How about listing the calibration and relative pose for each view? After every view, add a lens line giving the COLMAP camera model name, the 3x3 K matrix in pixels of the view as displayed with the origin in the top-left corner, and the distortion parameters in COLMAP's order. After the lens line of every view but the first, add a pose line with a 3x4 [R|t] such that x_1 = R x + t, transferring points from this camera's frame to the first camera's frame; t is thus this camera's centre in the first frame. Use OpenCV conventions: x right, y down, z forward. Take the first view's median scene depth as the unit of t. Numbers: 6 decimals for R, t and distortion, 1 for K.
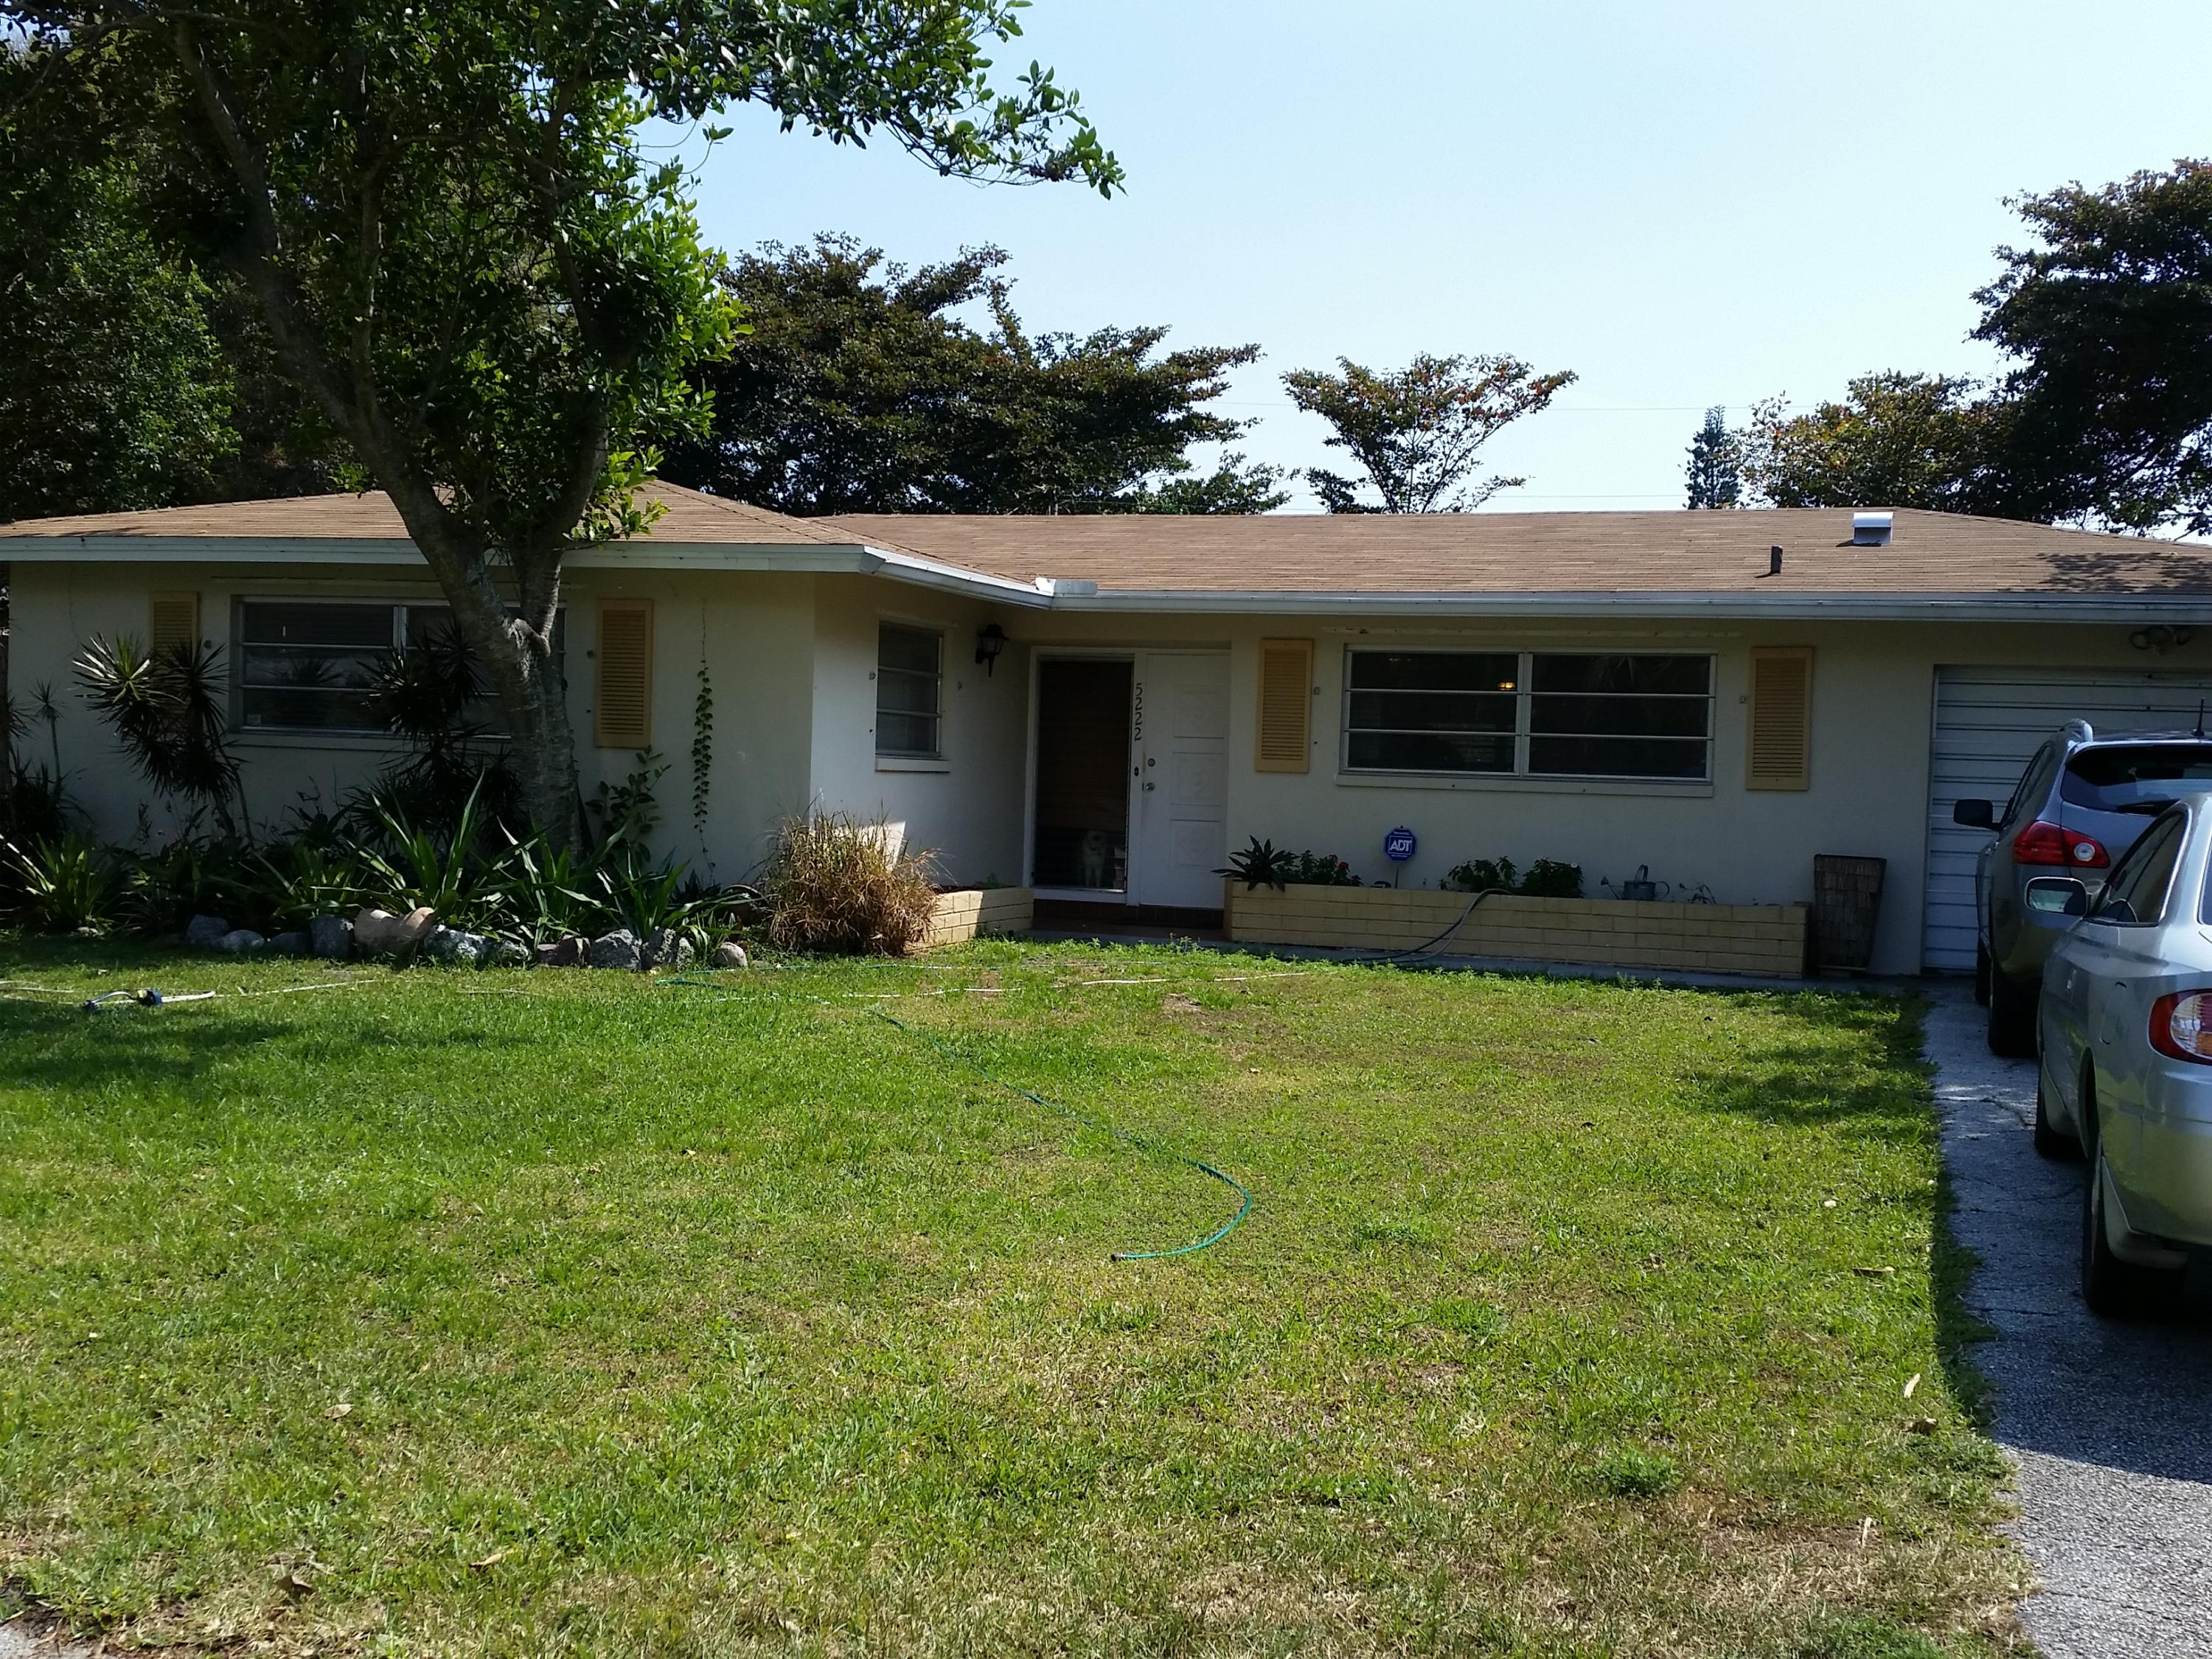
lens RADIAL K [[2361.8, 0, 1204.8], [0, 2361.8, 897.2], [0, 0, 1]] dist [0.083450, 0.000000]
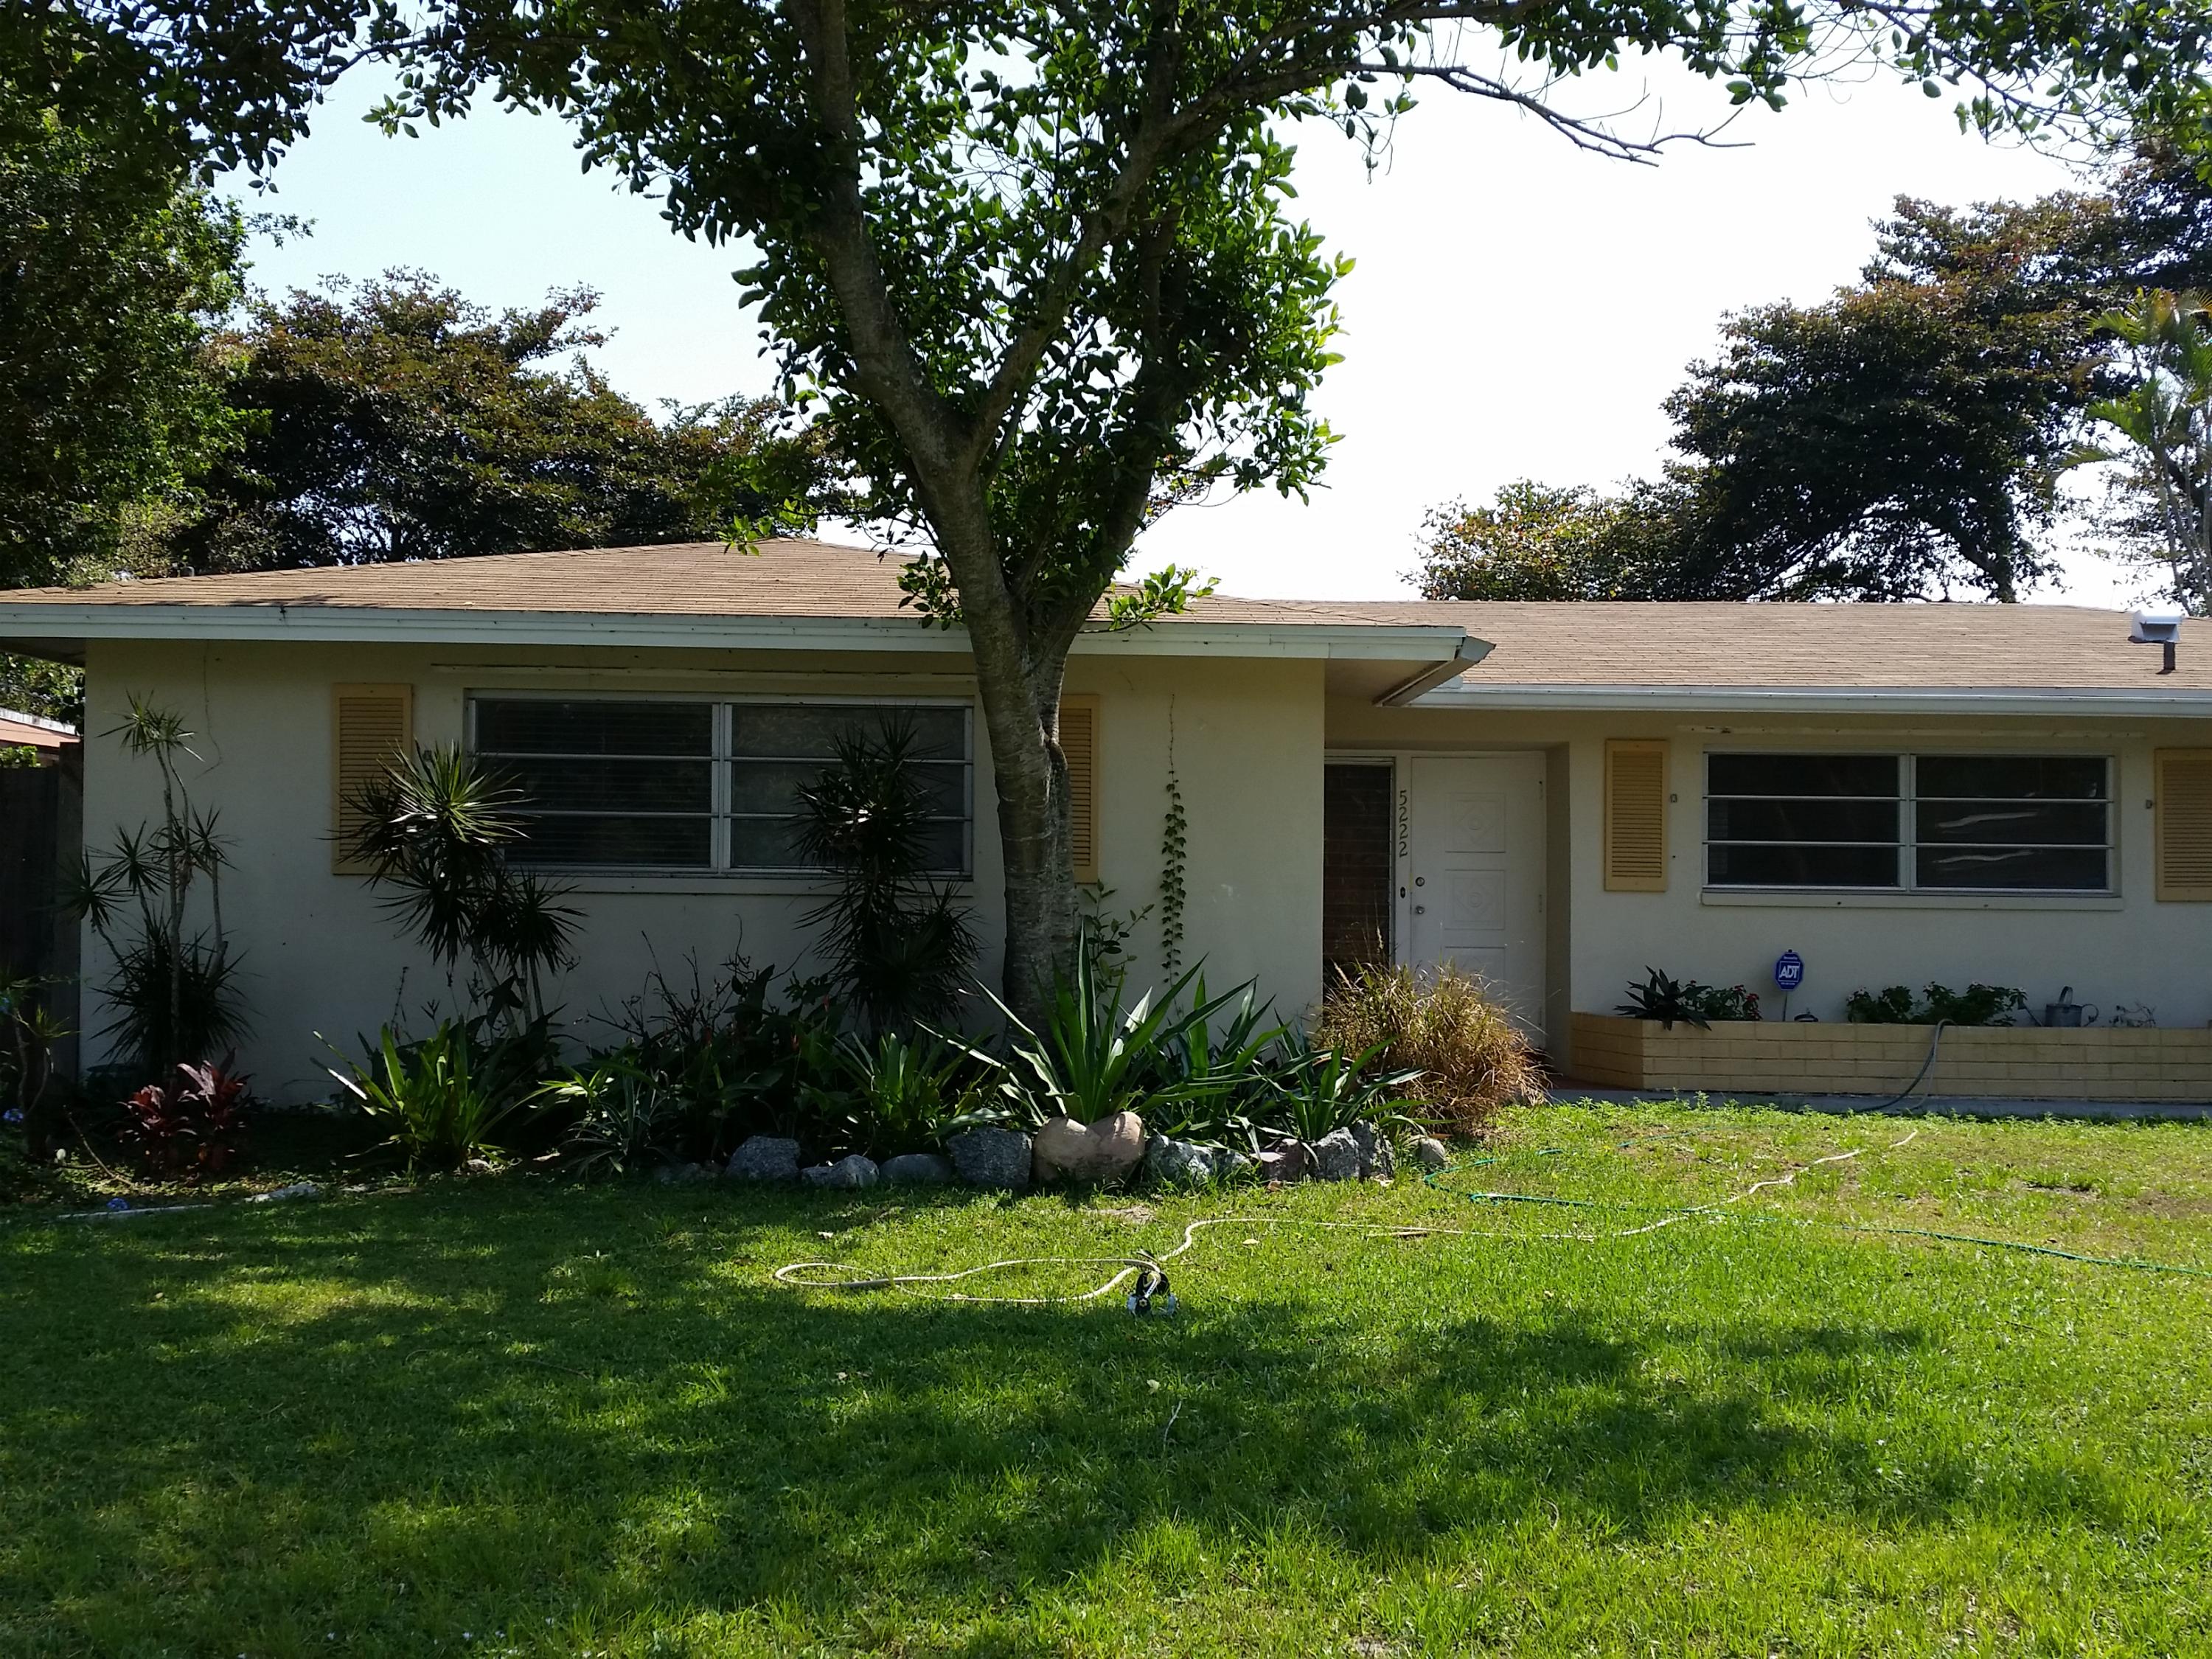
lens RADIAL K [[2361.8, 0, 1104.5], [0, 2361.8, 831.4], [0, 0, 1]] dist [0.083450, 0.000000]
pose [[0.942878, -0.014619, 0.332817, -0.459613], [0.036161, 0.997625, -0.058623, -0.031734], [-0.331169, 0.067309, 0.941168, 0.246803]]
